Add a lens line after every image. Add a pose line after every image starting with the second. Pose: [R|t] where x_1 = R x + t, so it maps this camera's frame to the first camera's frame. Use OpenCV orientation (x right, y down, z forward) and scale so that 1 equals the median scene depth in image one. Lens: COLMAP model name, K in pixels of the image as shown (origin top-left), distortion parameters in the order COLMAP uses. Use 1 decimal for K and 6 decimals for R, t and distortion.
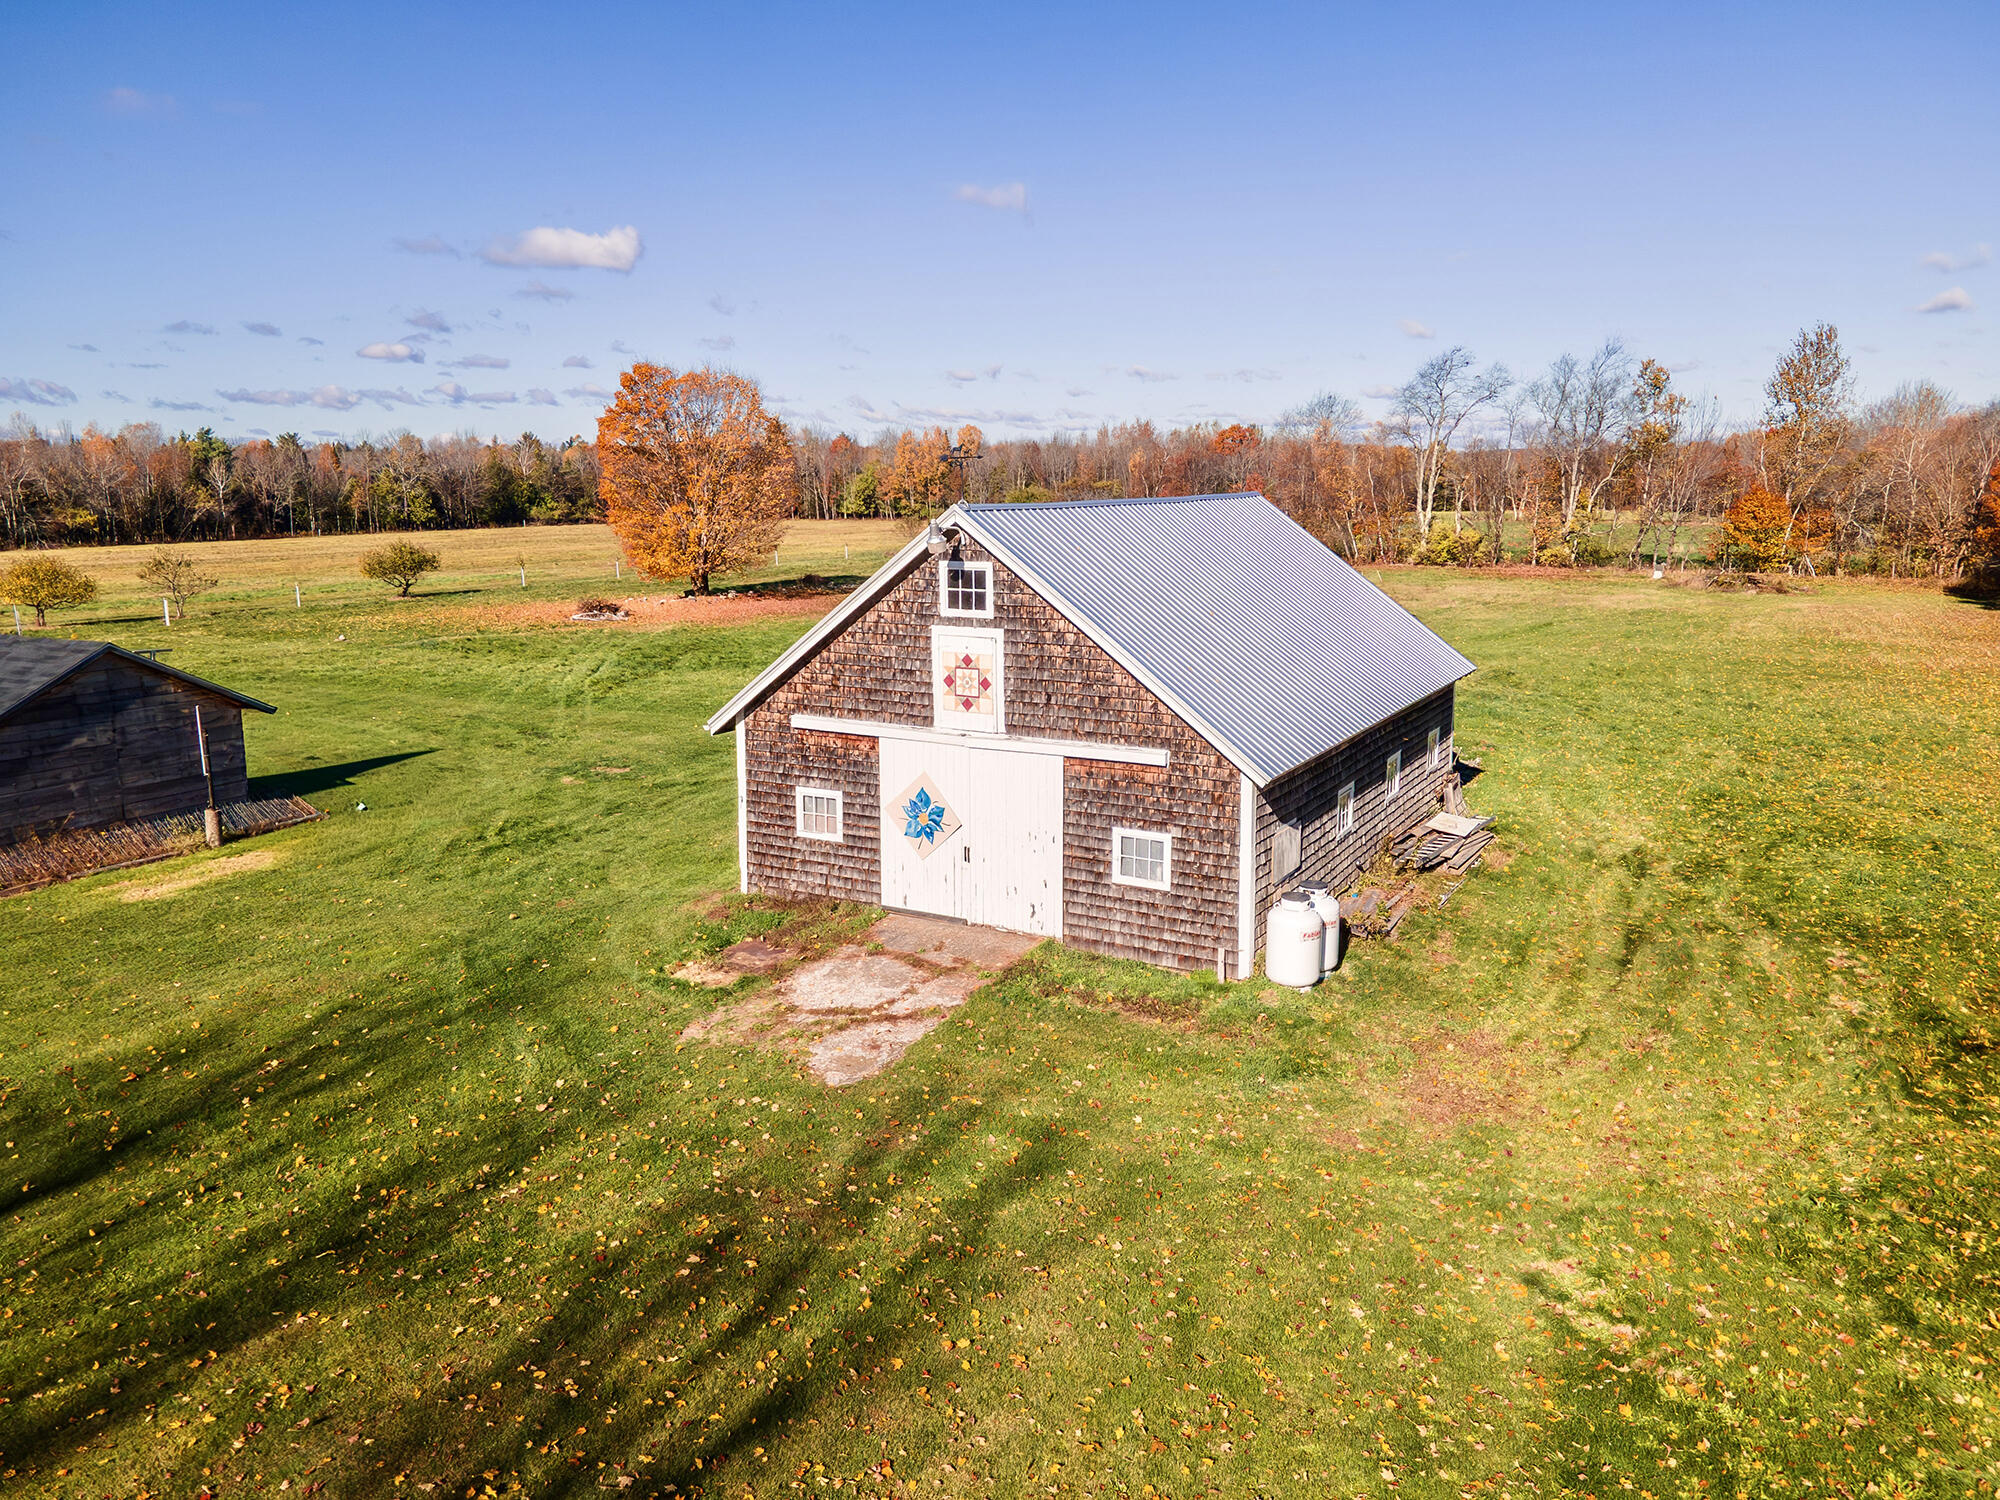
lens RADIAL K [[1416.9, 0, 1000.0], [0, 1416.9, 750.0], [0, 0, 1]] dist [-0.003952, 0.050994]
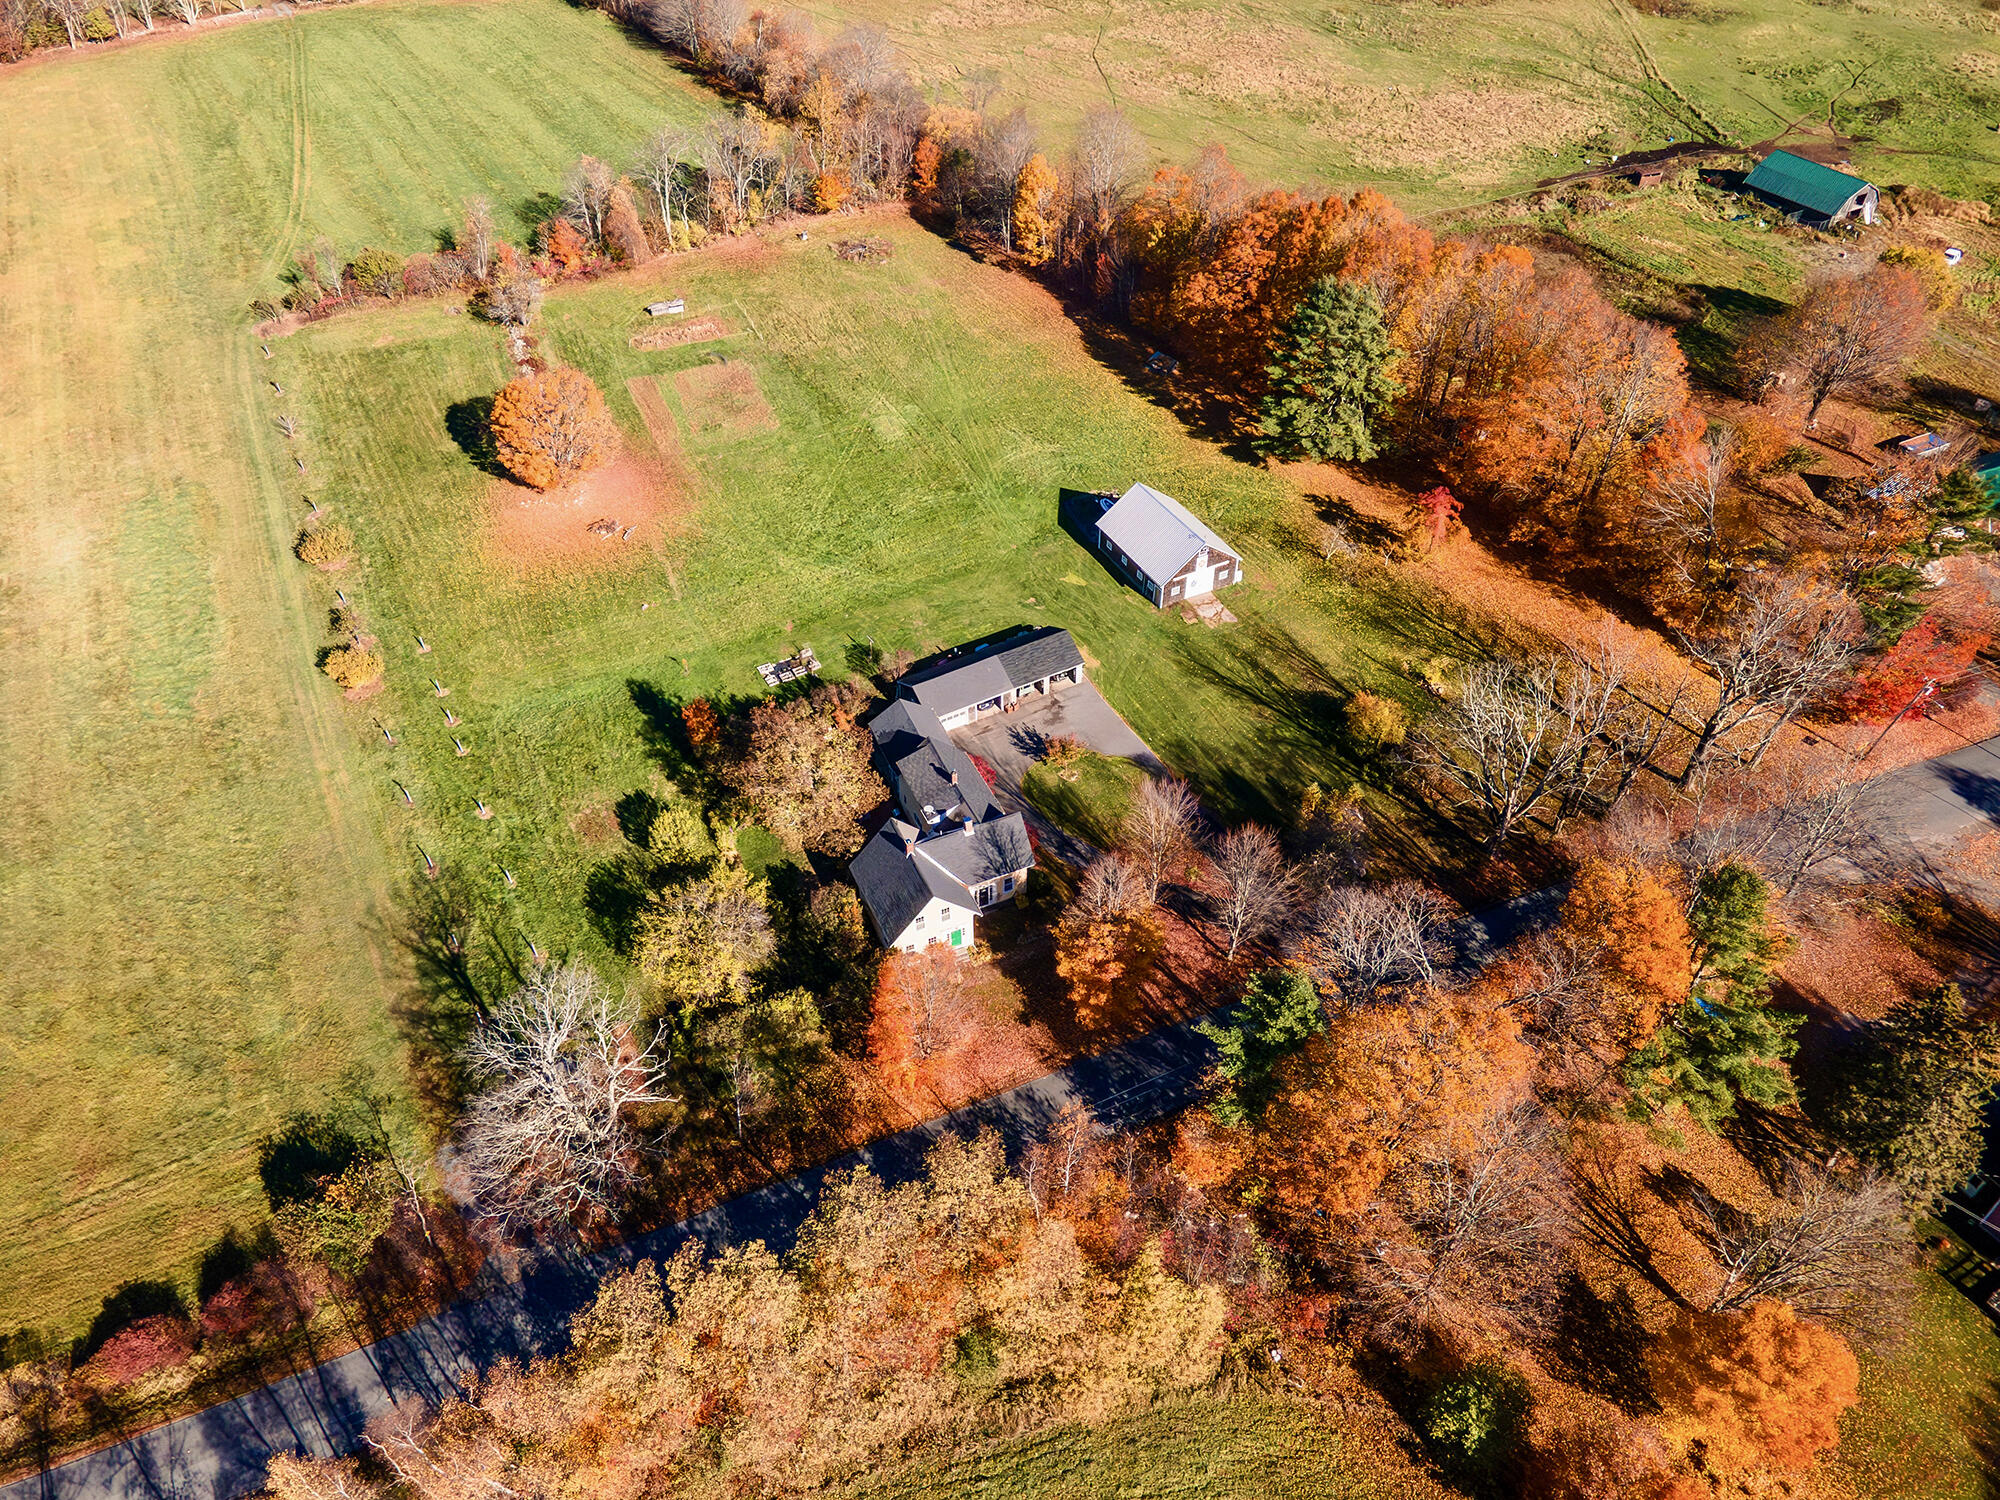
lens RADIAL K [[1416.9, 0, 1000.0], [0, 1416.9, 750.0], [0, 0, 1]] dist [-0.003952, 0.050994]
pose [[0.530761, -0.574420, 0.623165, -5.250181], [0.157475, 0.789315, 0.593450, -3.505691], [-0.832763, -0.216847, 0.509395, -1.812756]]
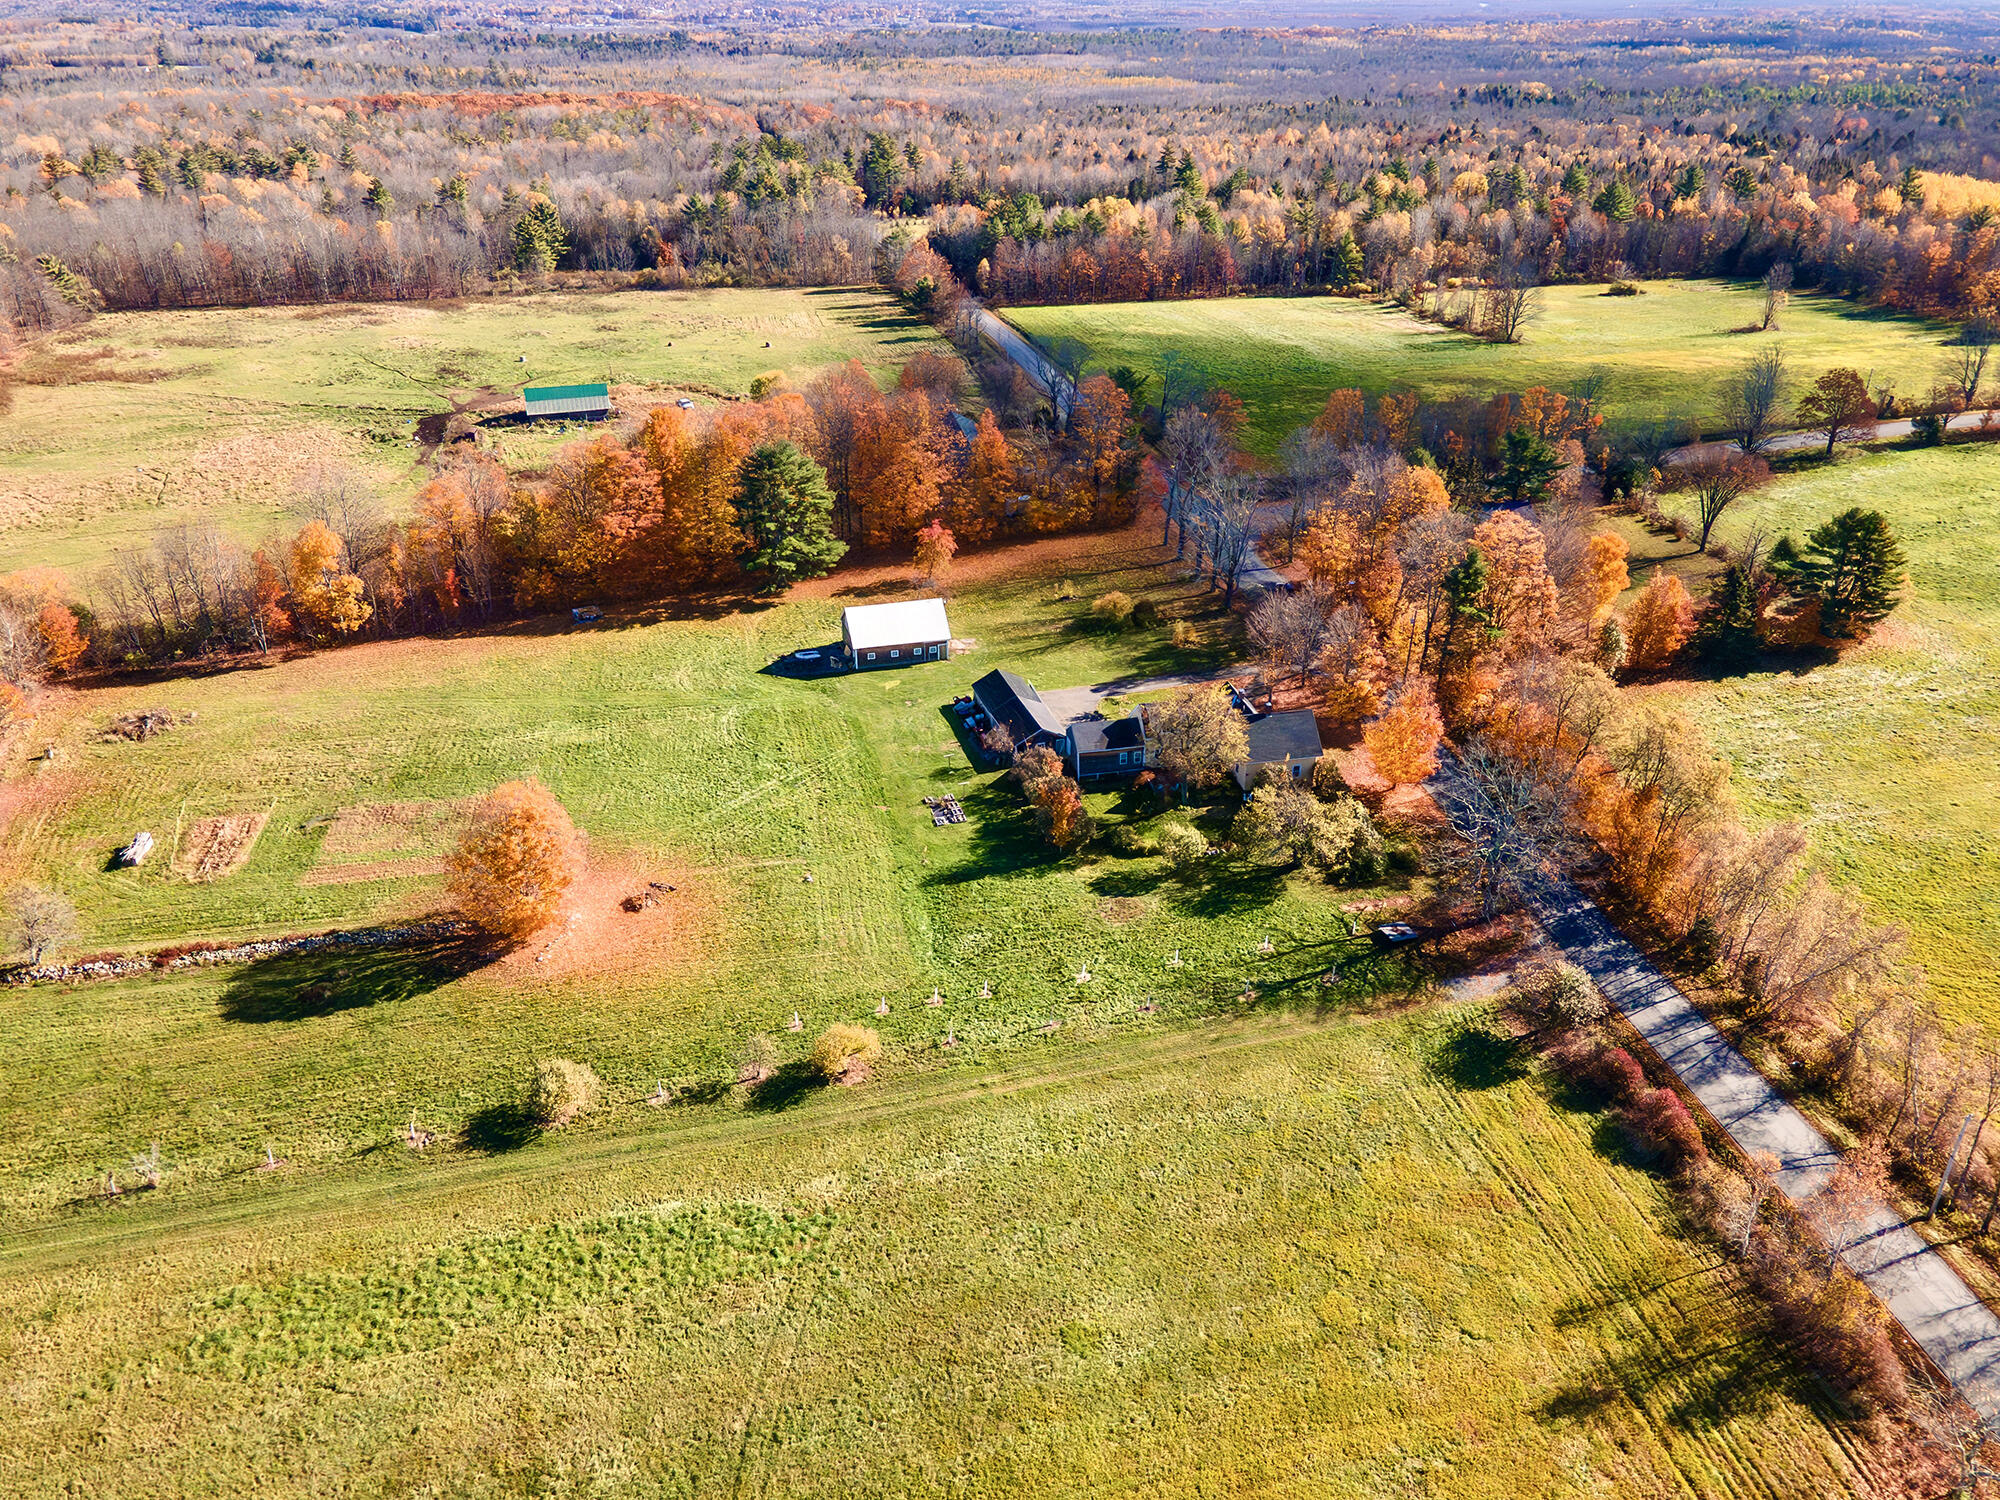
lens RADIAL K [[1416.9, 0, 1000.0], [0, 1416.9, 750.0], [0, 0, 1]] dist [-0.003952, 0.050994]
pose [[-0.691685, -0.349334, 0.632090, -6.106521], [0.144623, 0.790501, 0.595140, -4.549012], [-0.707571, 0.503064, -0.496256, 5.511657]]
